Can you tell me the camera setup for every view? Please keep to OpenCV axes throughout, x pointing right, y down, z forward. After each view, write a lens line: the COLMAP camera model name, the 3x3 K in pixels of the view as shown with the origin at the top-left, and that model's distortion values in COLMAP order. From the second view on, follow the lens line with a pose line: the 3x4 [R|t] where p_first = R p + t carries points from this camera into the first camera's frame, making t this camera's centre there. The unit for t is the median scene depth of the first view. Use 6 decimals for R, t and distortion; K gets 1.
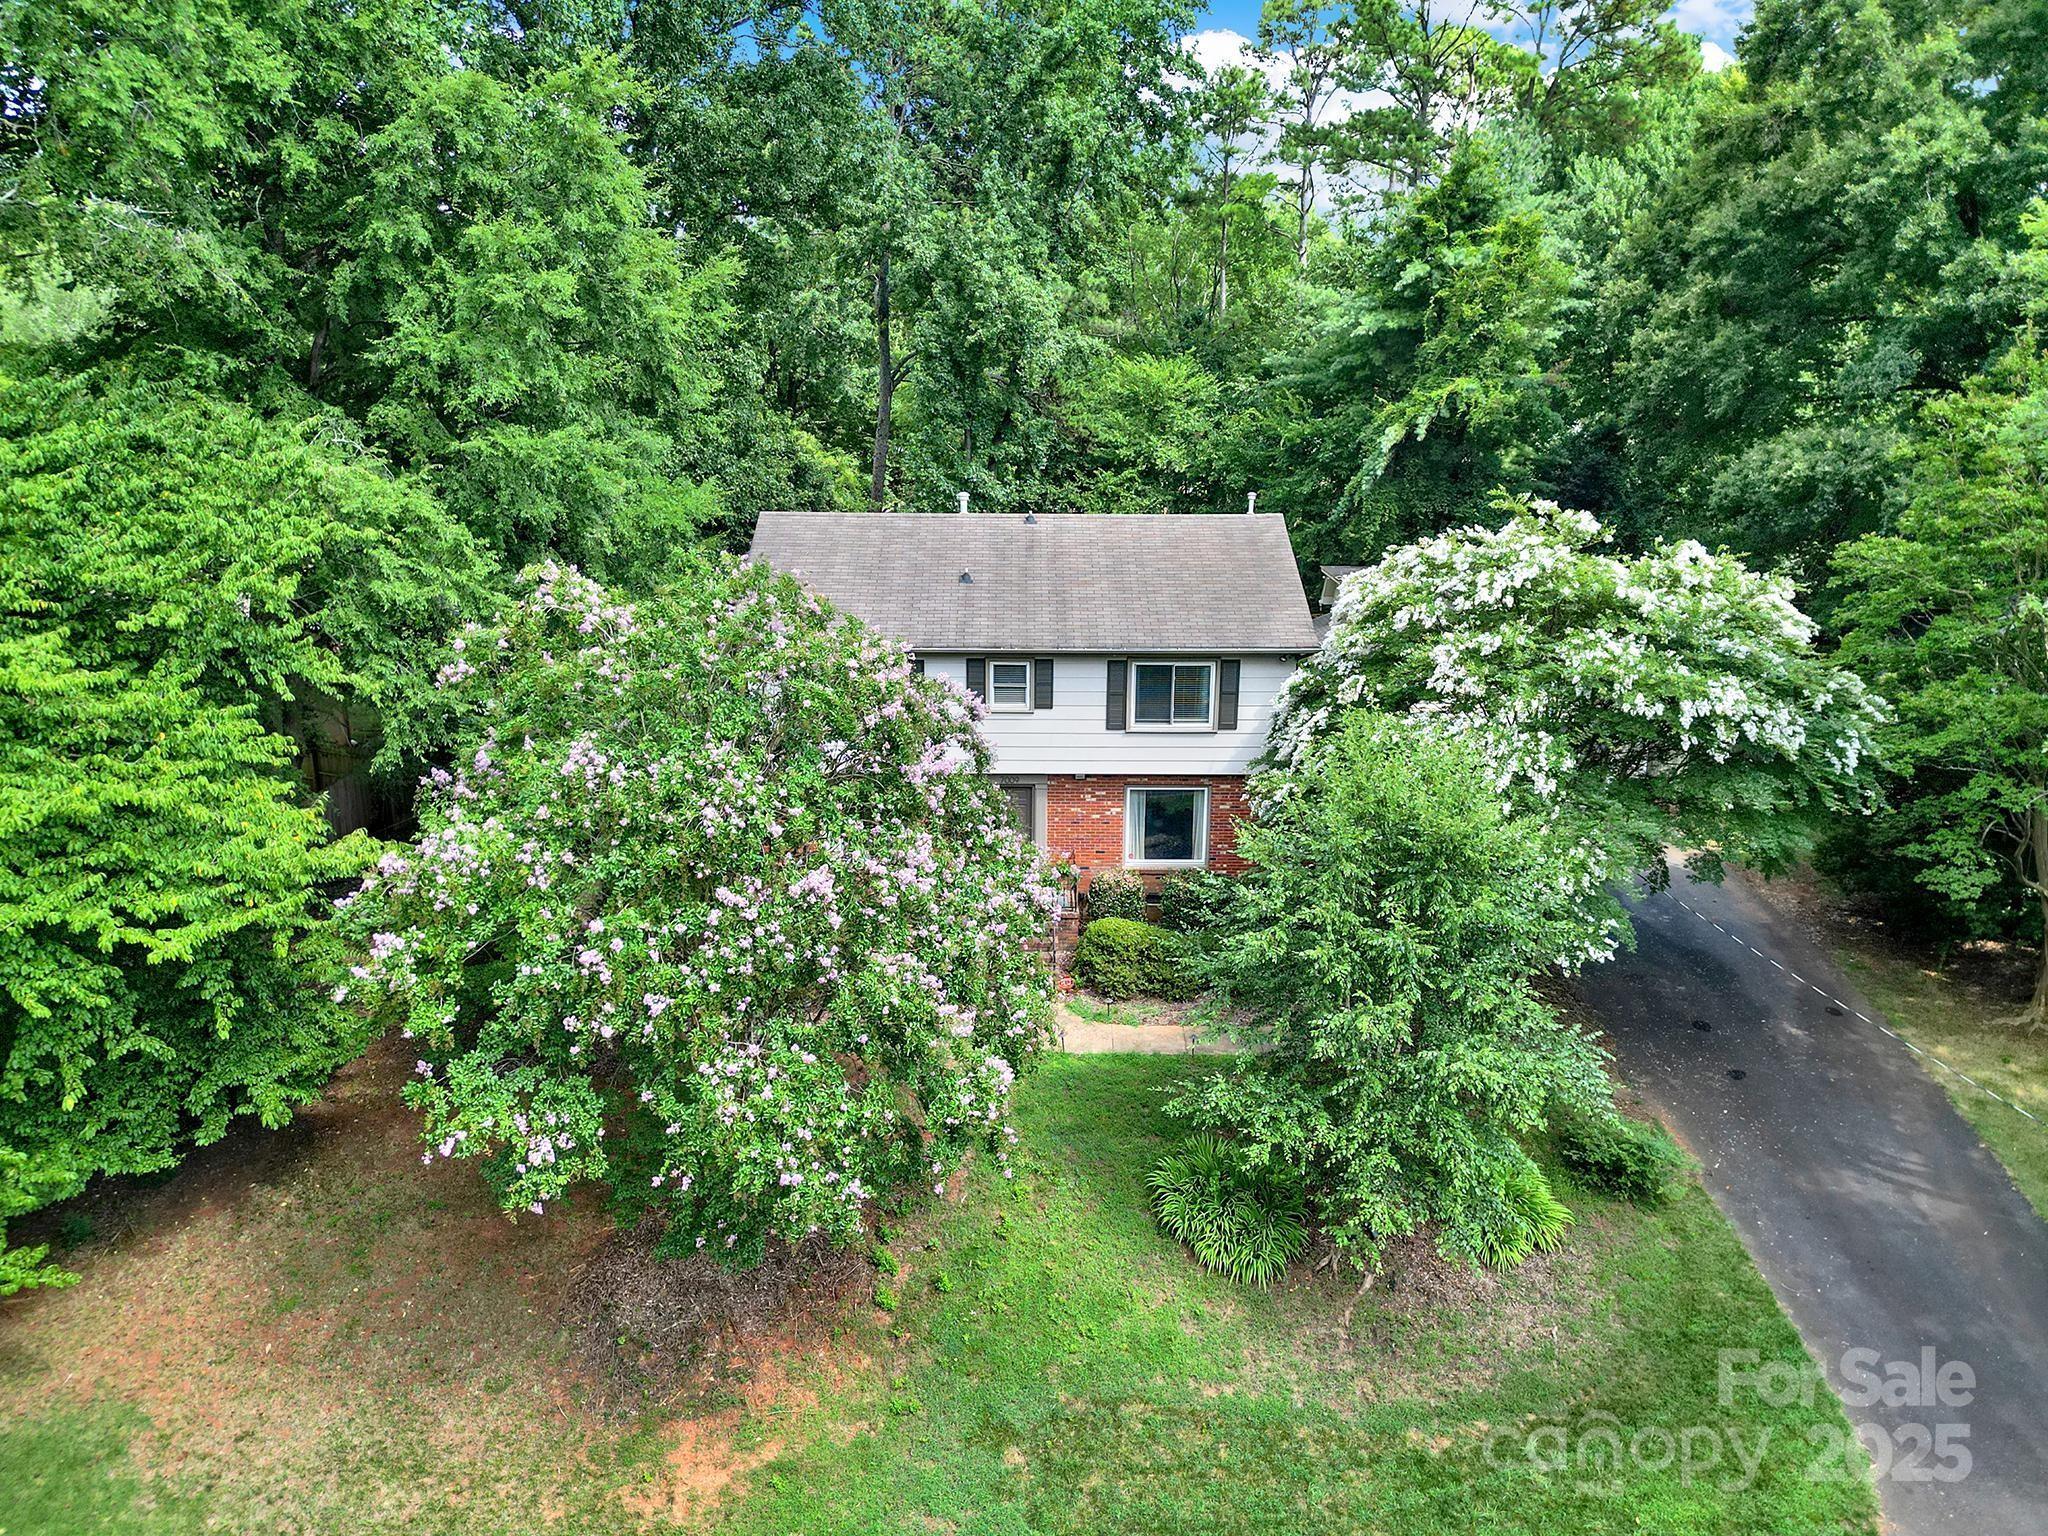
lens RADIAL K [[1476.4, 0, 1018.6], [0, 1476.4, 768.9], [0, 0, 1]] dist [0.042003, -0.022243]
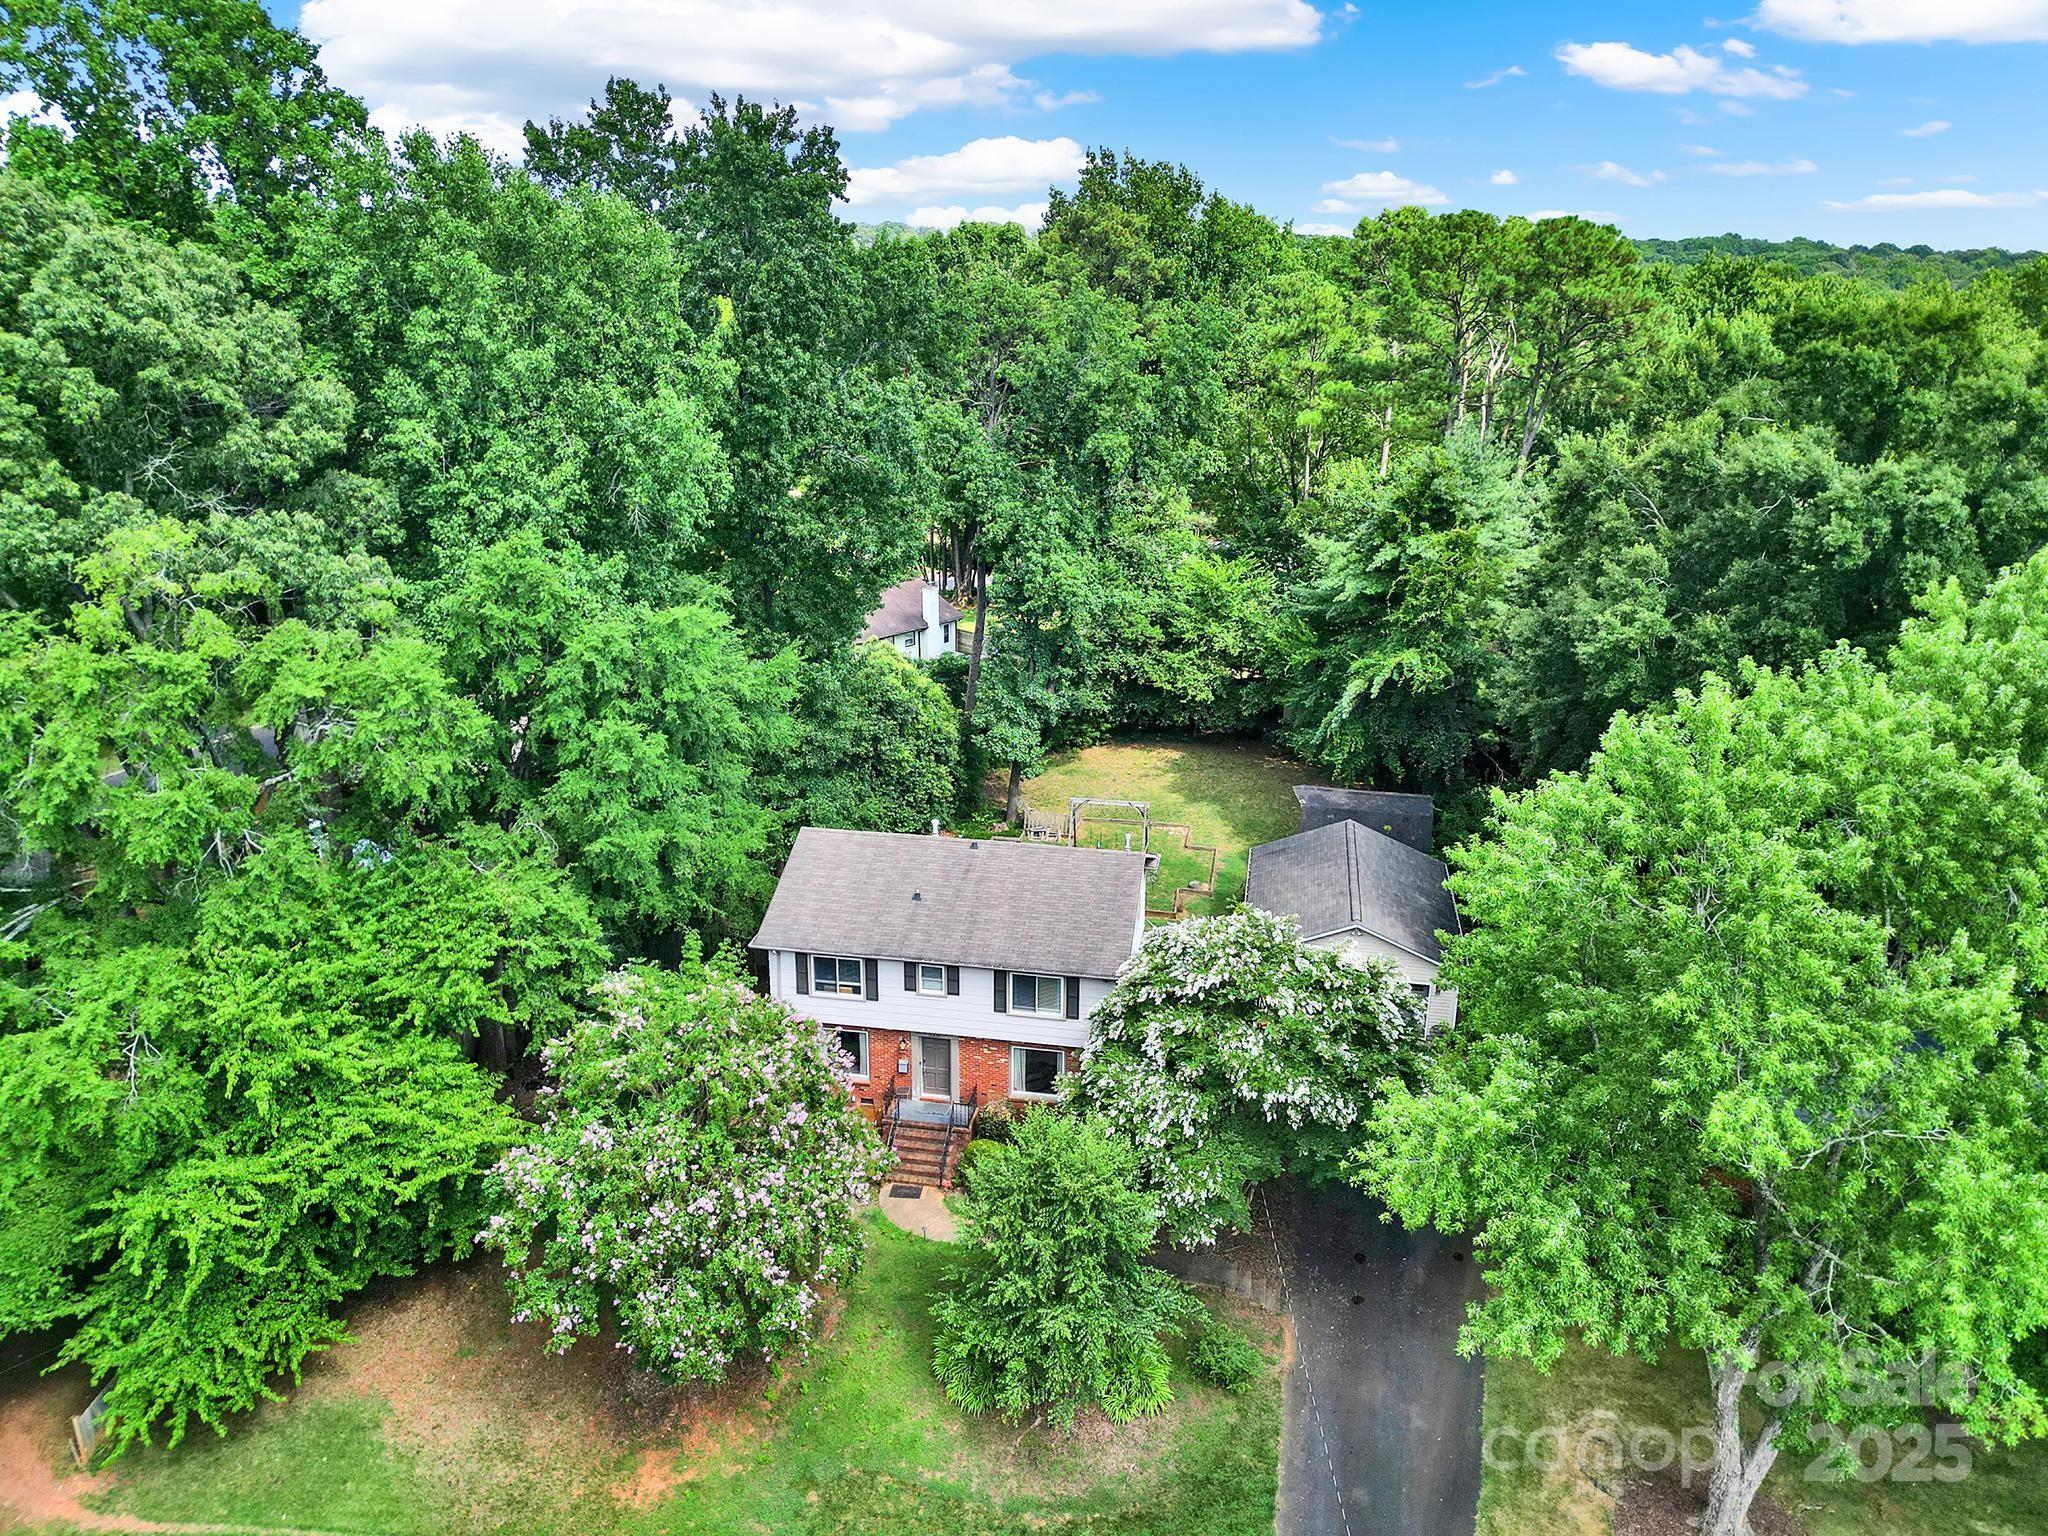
lens RADIAL K [[1476.4, 0, 1026.7], [0, 1476.4, 757.7], [0, 0, 1]] dist [0.042003, -0.022243]
pose [[0.982698, 0.061203, -0.174811, 0.516149], [-0.052906, 0.997258, 0.051735, -0.555563], [0.177498, -0.041591, 0.983242, -0.727446]]
